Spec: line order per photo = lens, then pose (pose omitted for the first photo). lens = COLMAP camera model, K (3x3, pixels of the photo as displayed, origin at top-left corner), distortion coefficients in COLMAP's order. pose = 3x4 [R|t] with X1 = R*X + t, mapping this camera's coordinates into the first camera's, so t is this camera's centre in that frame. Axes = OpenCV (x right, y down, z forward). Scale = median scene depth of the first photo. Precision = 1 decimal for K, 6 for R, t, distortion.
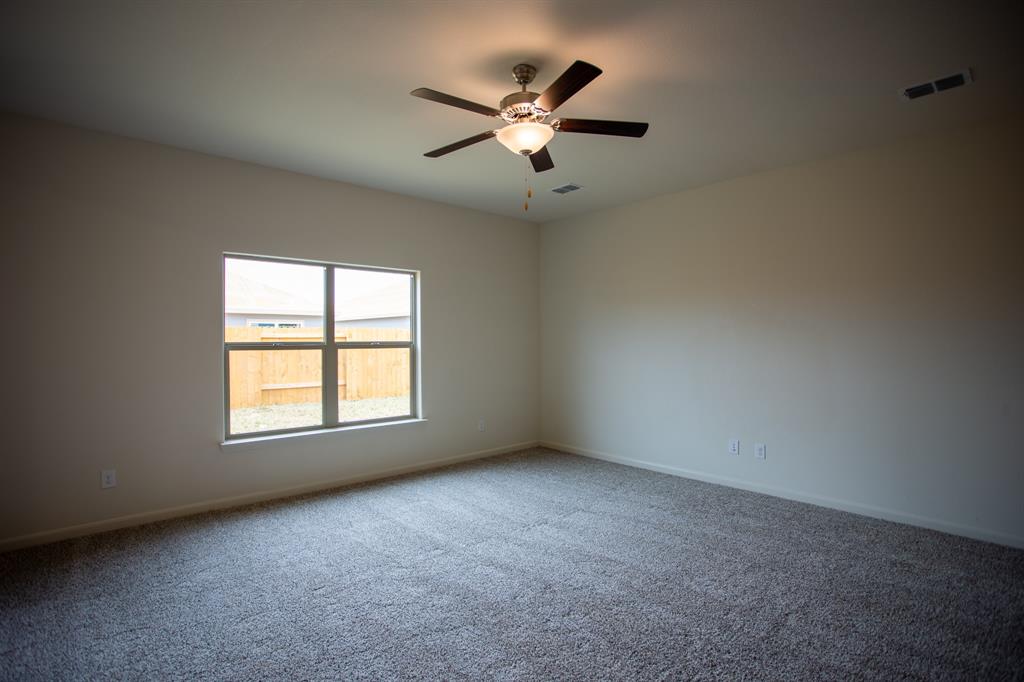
lens RADIAL K [[498.4, 0, 508.6], [0, 498.4, 339.3], [0, 0, 1]] dist [-0.071171, 0.028801]
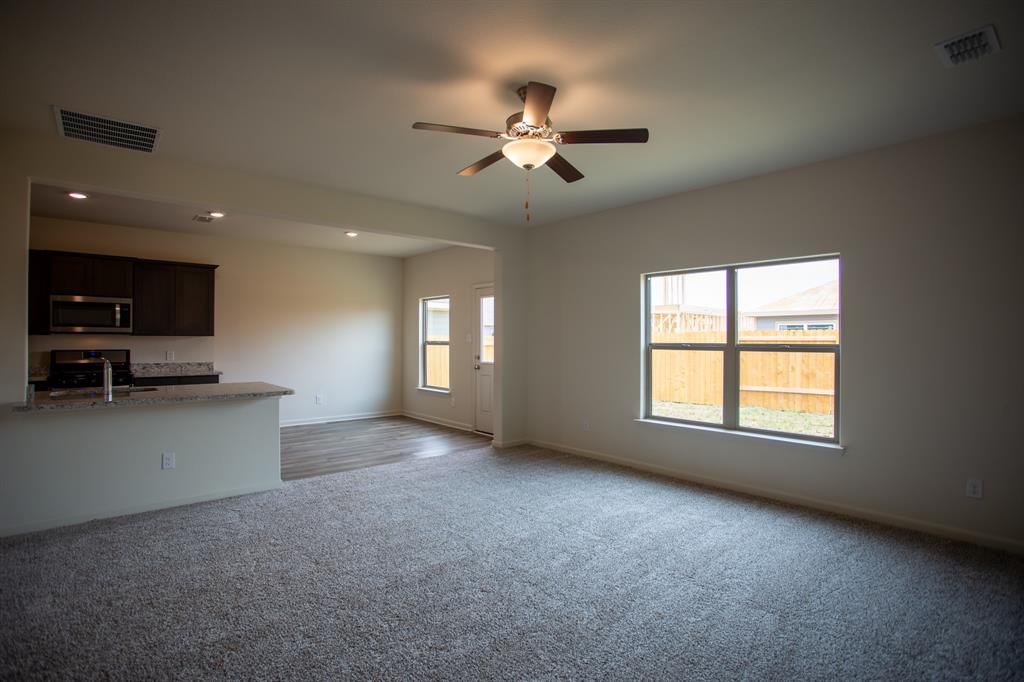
lens RADIAL K [[498.4, 0, 508.6], [0, 498.4, 339.3], [0, 0, 1]] dist [-0.071171, 0.028801]
pose [[-0.013885, -0.001130, -0.999903, 0.648708], [-0.004811, 0.999988, -0.001063, -0.000446], [0.999892, 0.004796, -0.013890, 0.567895]]
